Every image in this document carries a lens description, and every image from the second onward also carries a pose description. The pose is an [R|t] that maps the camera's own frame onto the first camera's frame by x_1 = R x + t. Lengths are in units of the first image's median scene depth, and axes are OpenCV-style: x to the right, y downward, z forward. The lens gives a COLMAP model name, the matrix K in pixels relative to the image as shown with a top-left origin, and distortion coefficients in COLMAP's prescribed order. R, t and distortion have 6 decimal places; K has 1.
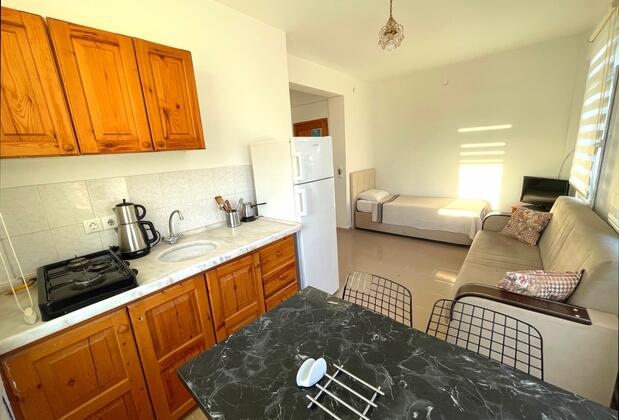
lens RADIAL K [[251.5, 0, 309.6], [0, 251.5, 208.3], [0, 0, 1]] dist [-0.000425, 0.000191]
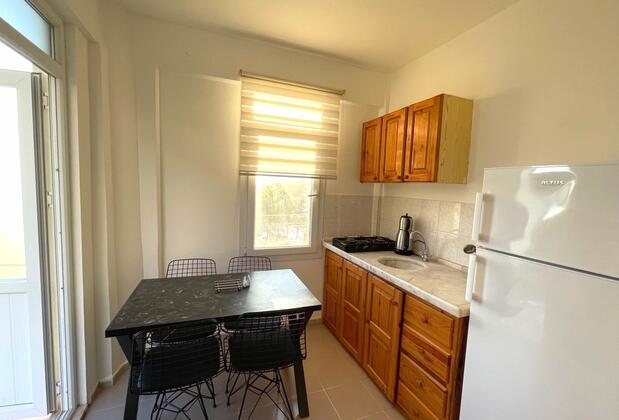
lens RADIAL K [[267.7, 0, 310.2], [0, 267.7, 209.6], [0, 0, 1]] dist [-0.001278, -0.000654]
pose [[-0.470234, 0.124361, -0.873736, 0.818465], [-0.206563, 0.947014, 0.245961, -0.302453], [0.858028, 0.296140, -0.419630, 1.088227]]
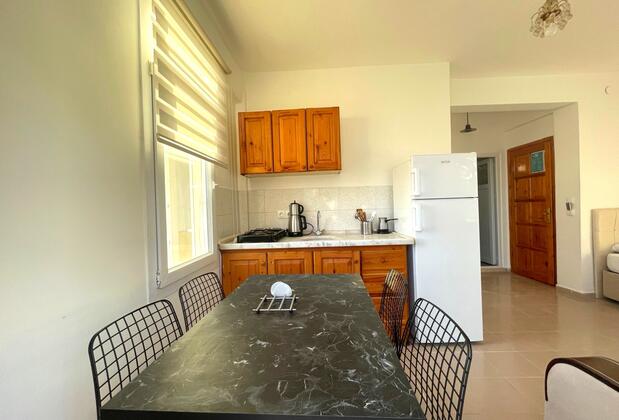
lens RADIAL K [[251.5, 0, 310.2], [0, 251.5, 209.3], [0, 0, 1]] dist [-0.000425, 0.000191]
pose [[0.612286, 0.051734, -0.788942, 0.614648], [-0.181036, 0.980520, -0.076203, 0.121668], [0.769631, 0.189486, 0.609724, 0.058856]]
